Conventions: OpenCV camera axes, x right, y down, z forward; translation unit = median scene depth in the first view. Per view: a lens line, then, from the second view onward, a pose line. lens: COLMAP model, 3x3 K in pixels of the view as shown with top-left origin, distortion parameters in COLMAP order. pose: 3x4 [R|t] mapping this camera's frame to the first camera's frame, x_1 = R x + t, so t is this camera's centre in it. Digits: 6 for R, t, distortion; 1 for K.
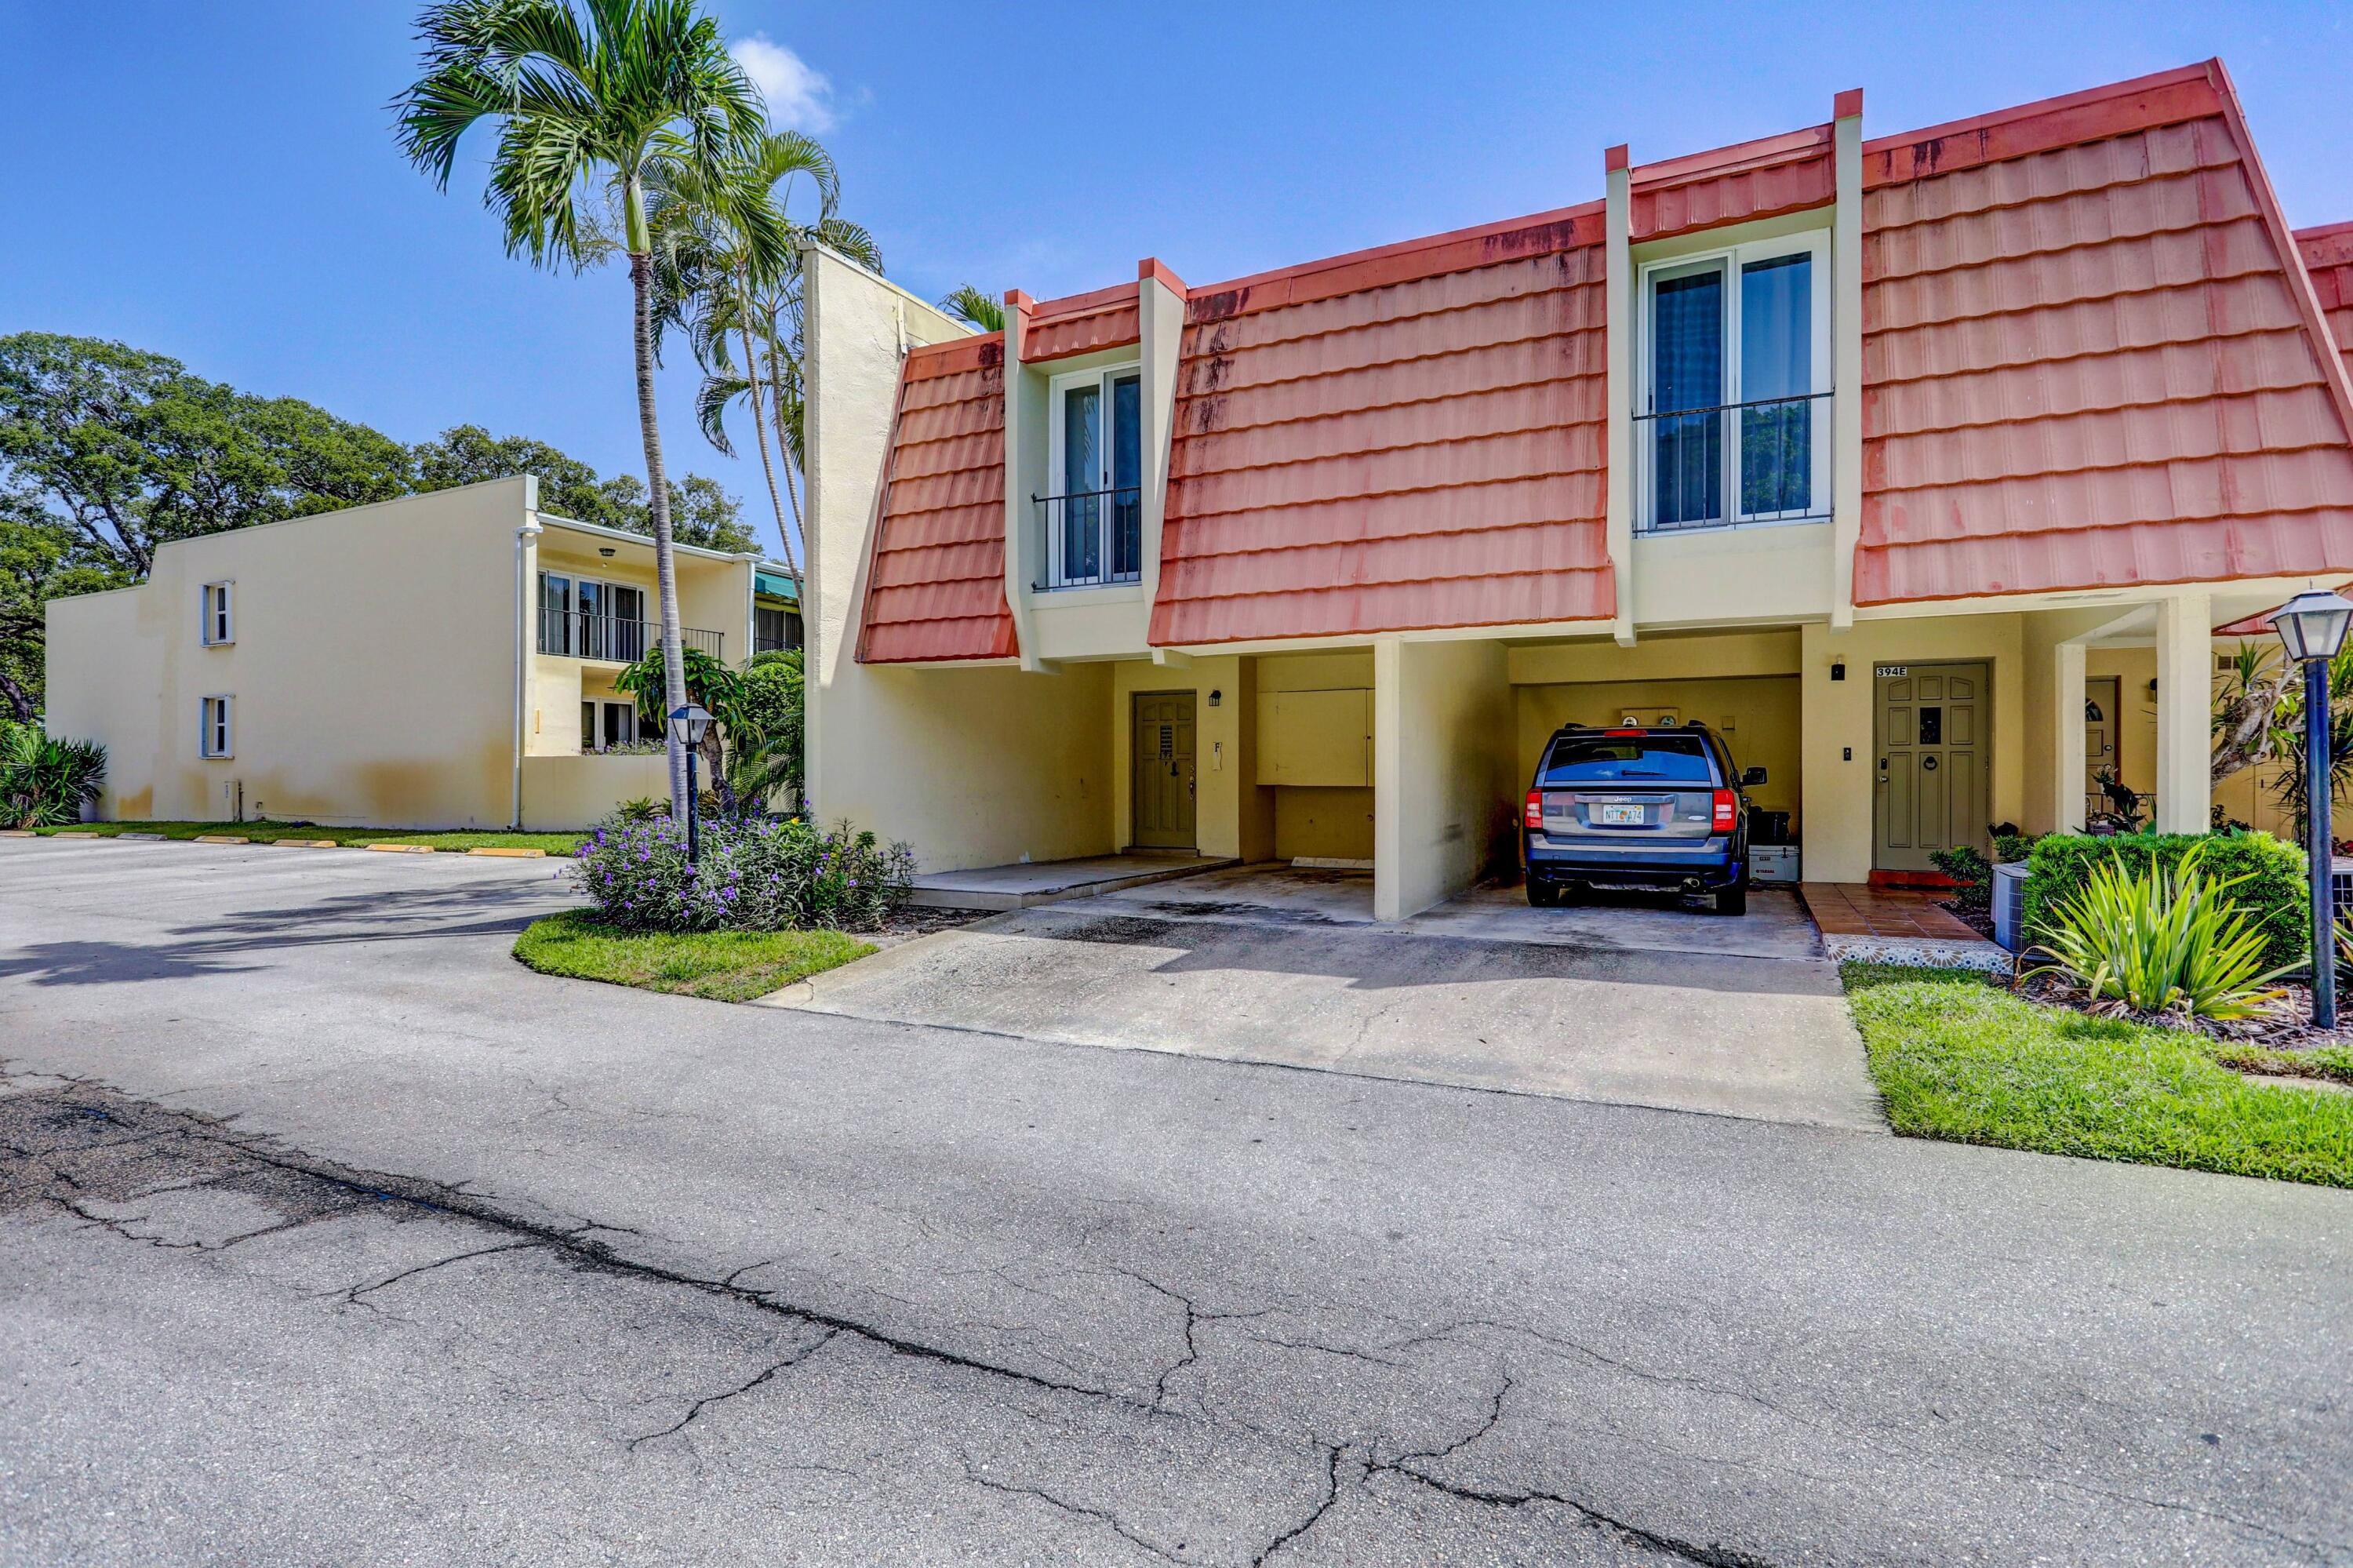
lens RADIAL K [[1125.3, 0, 1224.7], [0, 1125.3, 787.1], [0, 0, 1]] dist [0.001914, 0.000414]
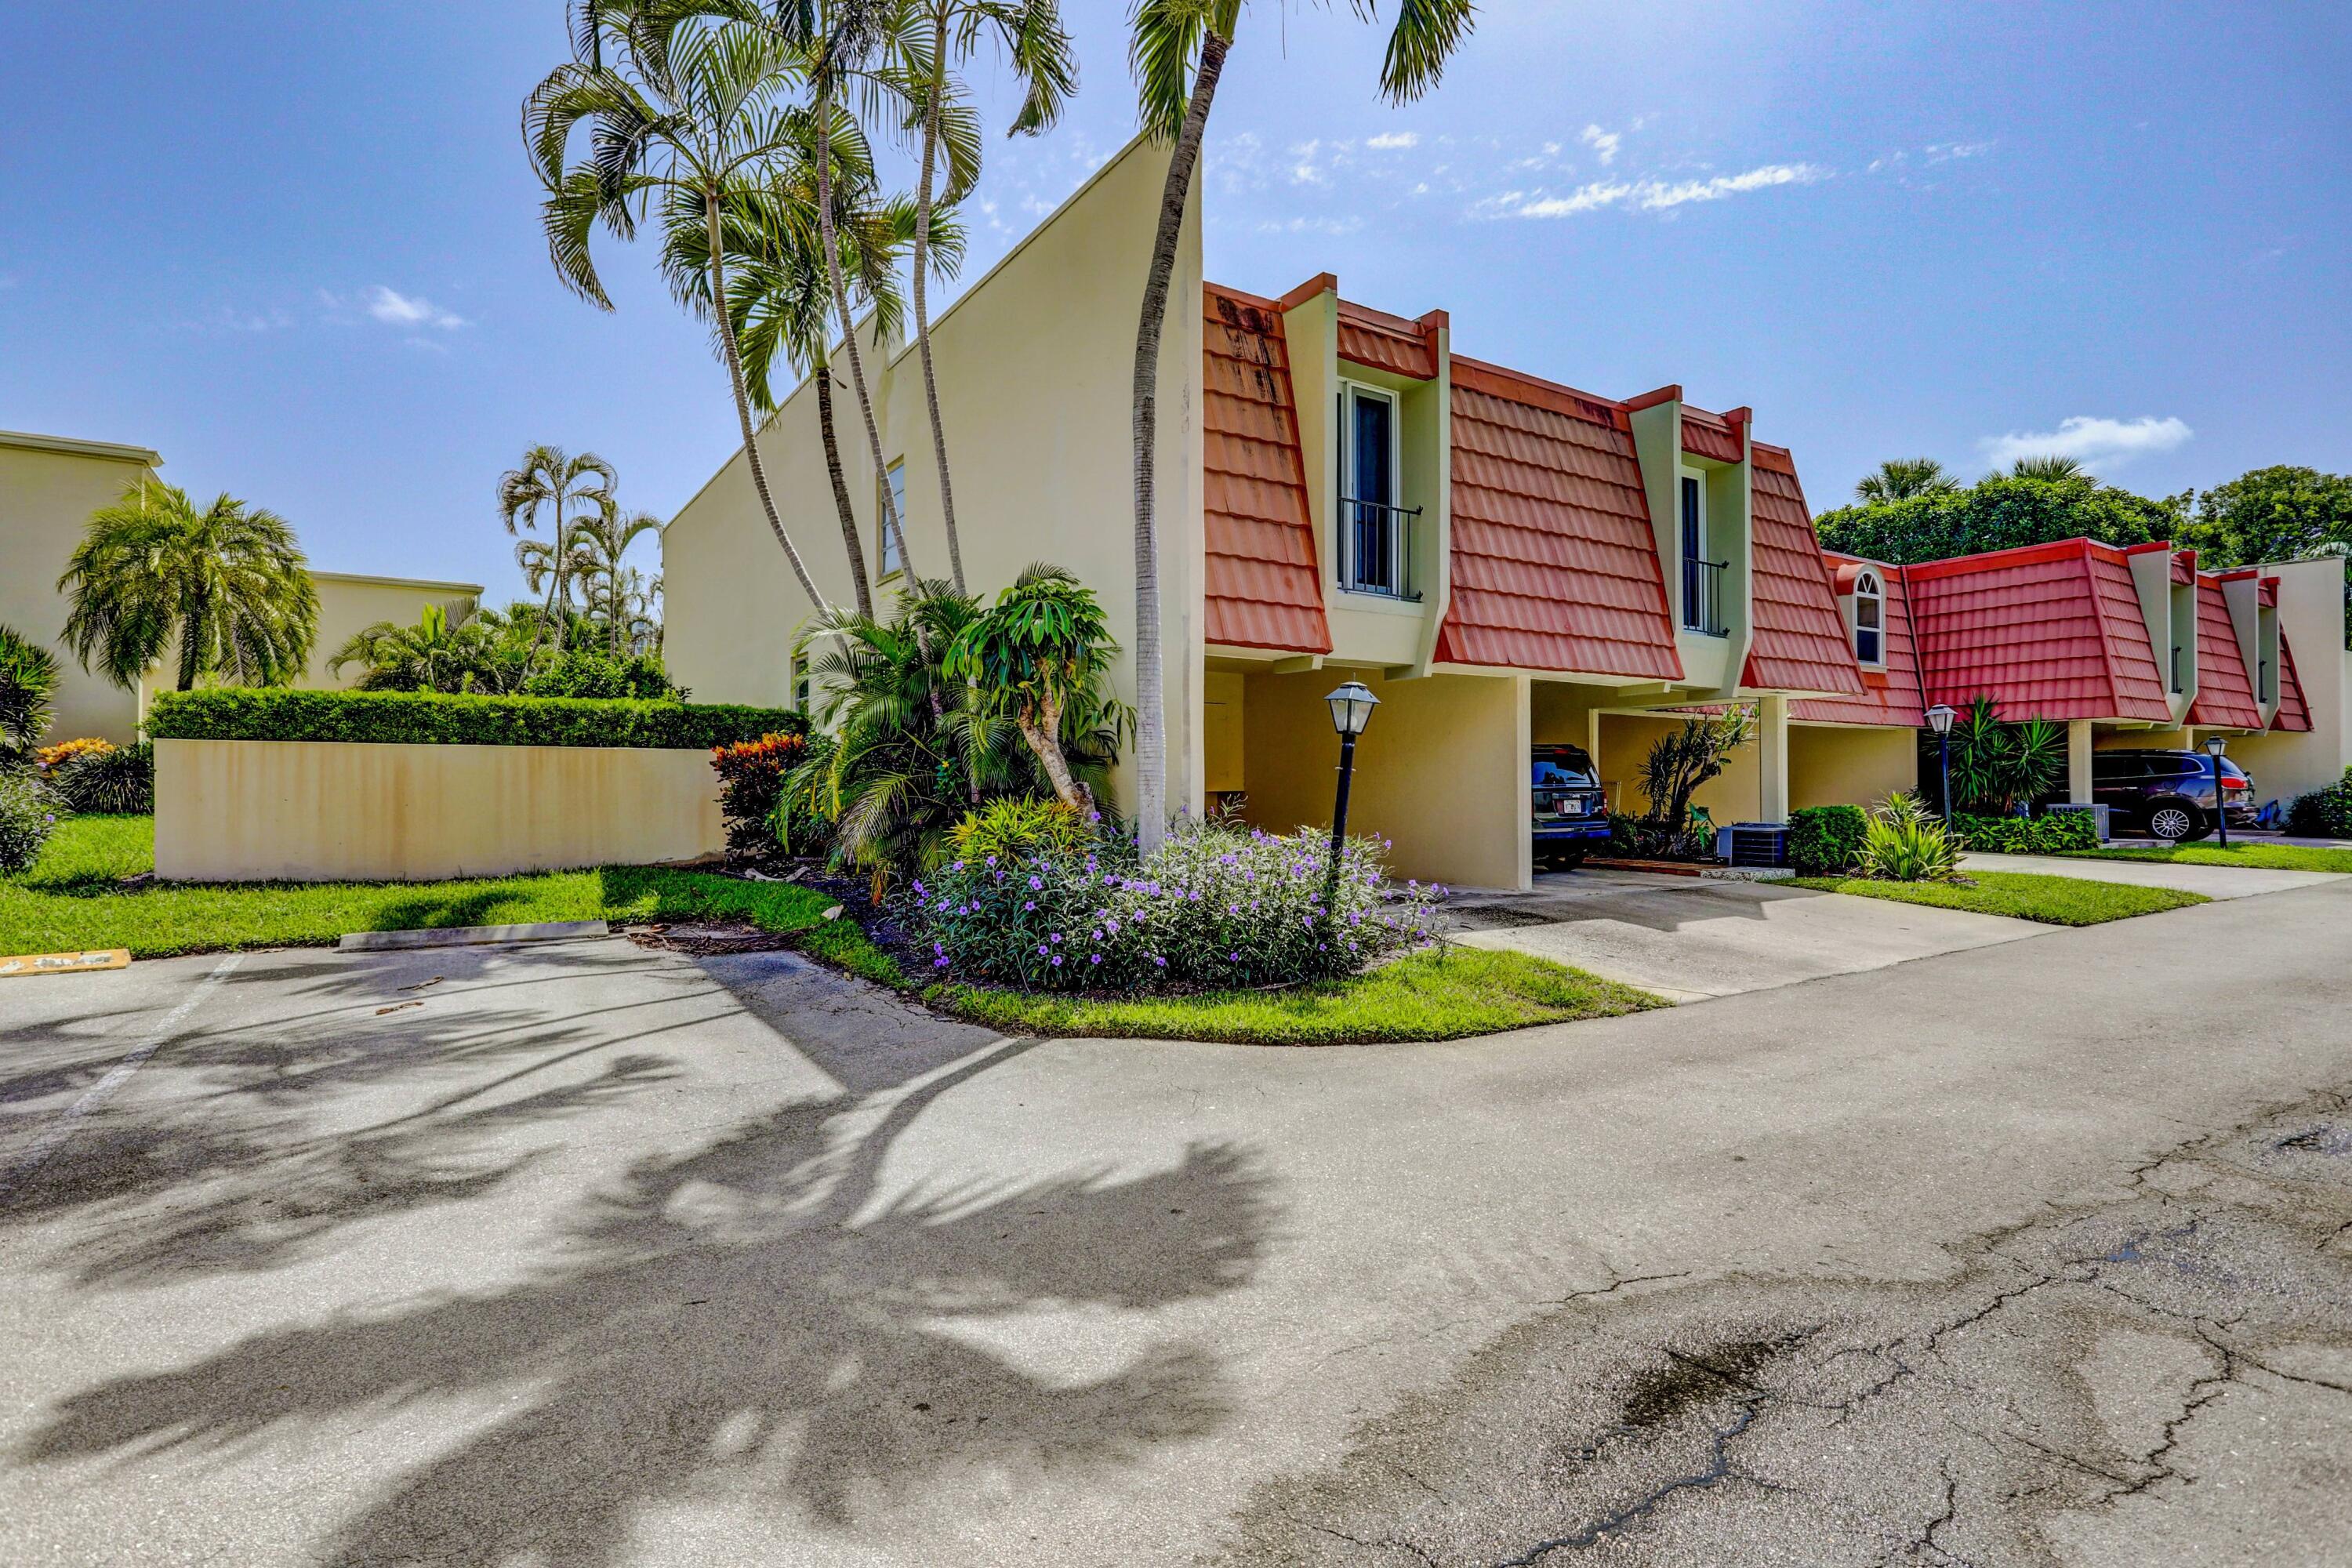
lens RADIAL K [[1147.6, 0, 1232.1], [0, 1147.6, 784.8], [0, 0, 1]] dist [-0.015336, -0.000080]
pose [[0.493016, -0.000359, 0.870020, -1.201816], [0.011673, 0.999913, -0.006202, 0.000379], [-0.869942, 0.013213, 0.492977, 0.657704]]
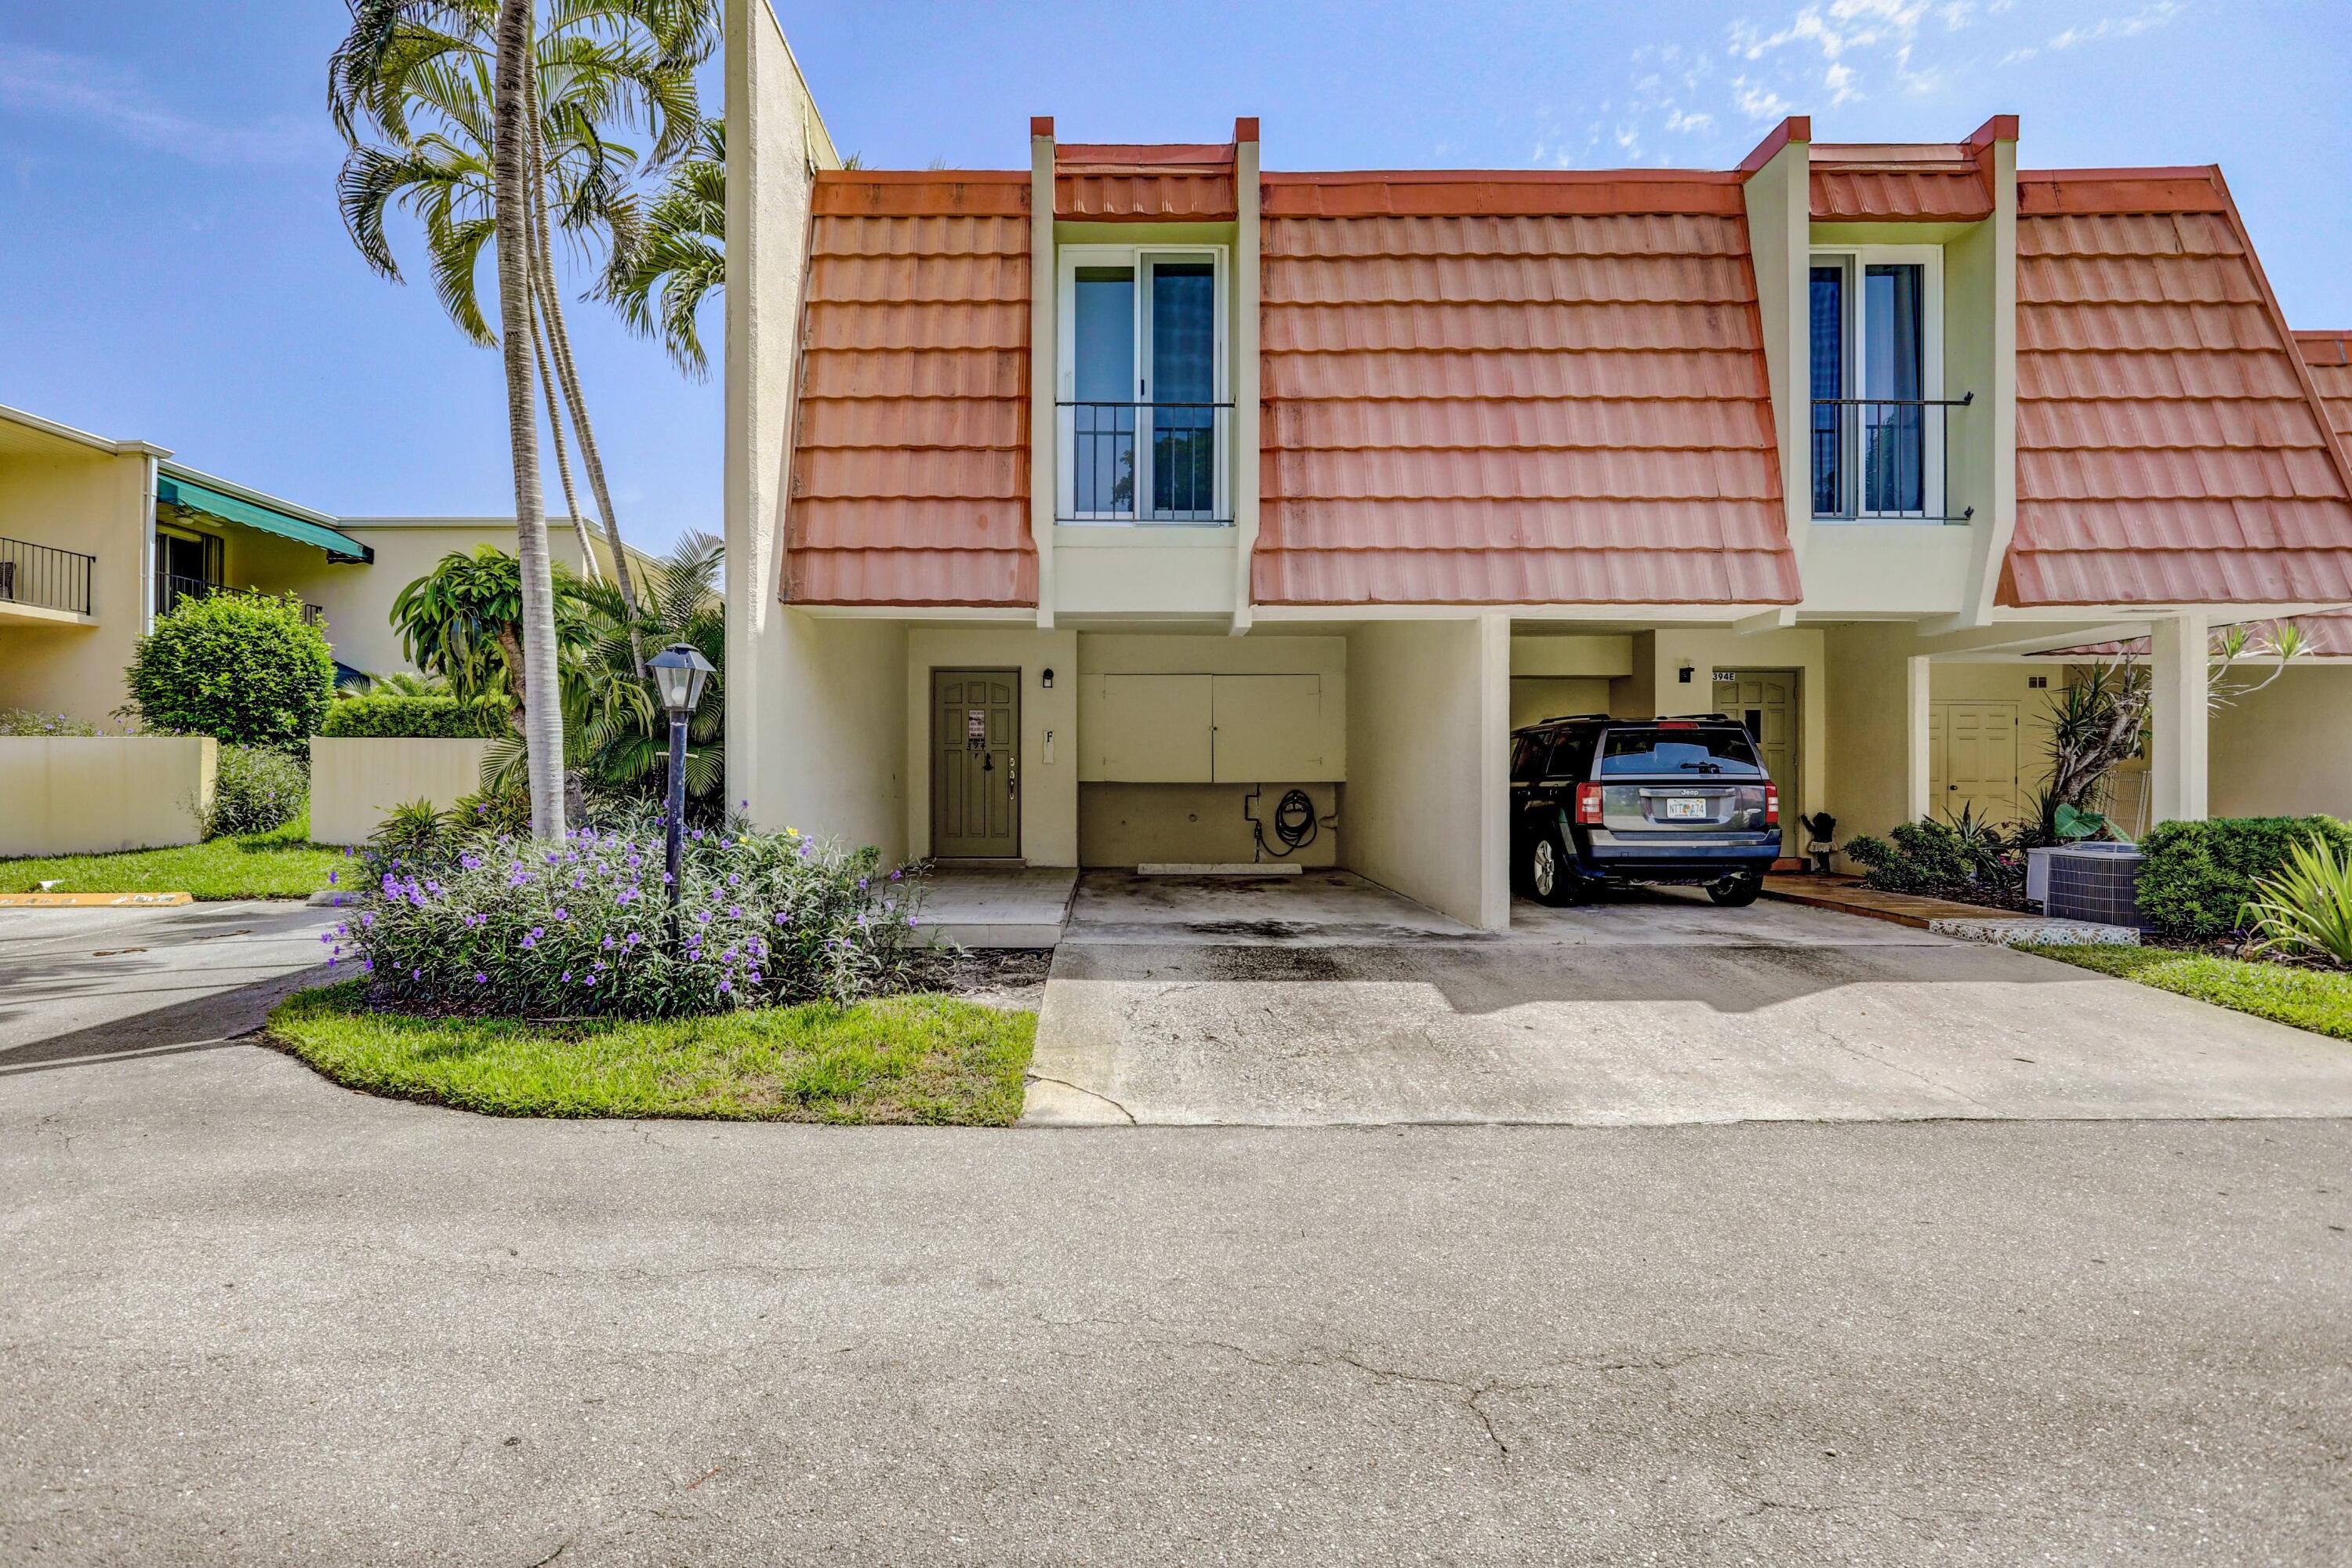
lens RADIAL K [[1144.2, 0, 1176.0], [0, 1144.2, 784.0], [0, 0, 1]] dist [0.003483, -0.000212]
pose [[0.897095, -0.001677, 0.441834, -0.494191], [0.003227, 0.999991, -0.002757, 0.004653], [-0.441826, 0.003899, 0.897093, 0.309466]]
